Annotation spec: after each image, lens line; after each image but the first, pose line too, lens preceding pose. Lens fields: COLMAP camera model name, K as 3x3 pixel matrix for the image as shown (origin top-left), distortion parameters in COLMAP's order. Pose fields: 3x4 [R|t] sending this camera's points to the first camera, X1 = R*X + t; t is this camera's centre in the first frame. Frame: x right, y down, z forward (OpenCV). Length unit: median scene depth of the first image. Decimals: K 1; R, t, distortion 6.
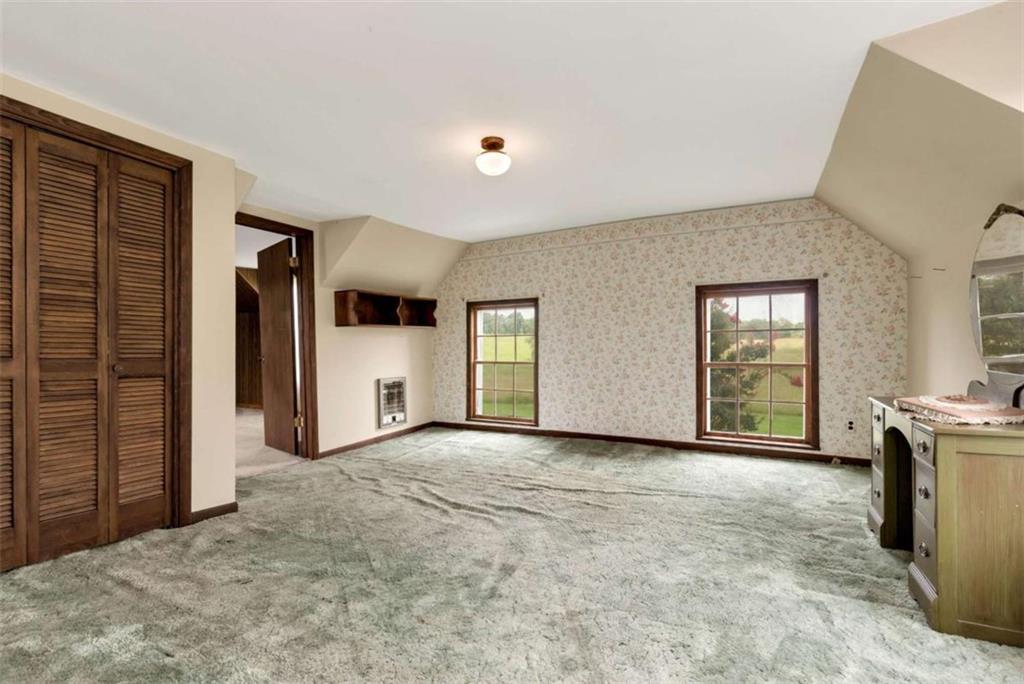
lens RADIAL K [[462.8, 0, 512.0], [0, 462.8, 348.7], [0, 0, 1]] dist [-0.001406, -0.001114]
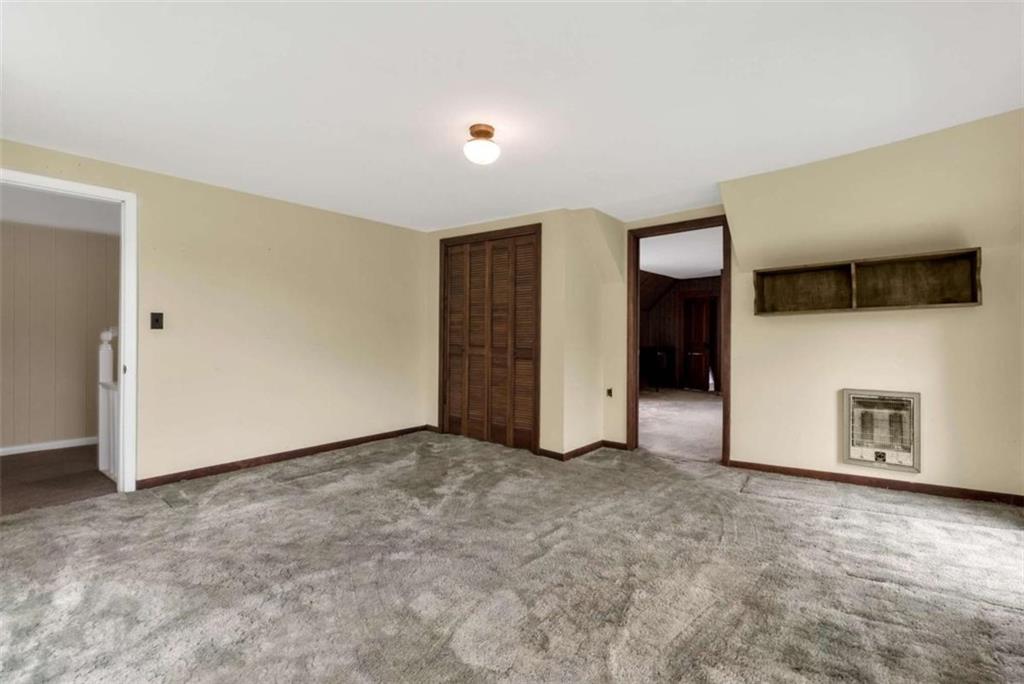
lens RADIAL K [[462.8, 0, 511.4], [0, 462.8, 336.0], [0, 0, 1]] dist [-0.001406, -0.001114]
pose [[-0.184962, -0.000235, -0.982746, 0.454094], [0.001993, 0.999998, -0.000615, -0.011925], [0.982744, -0.002072, -0.184961, 0.633763]]
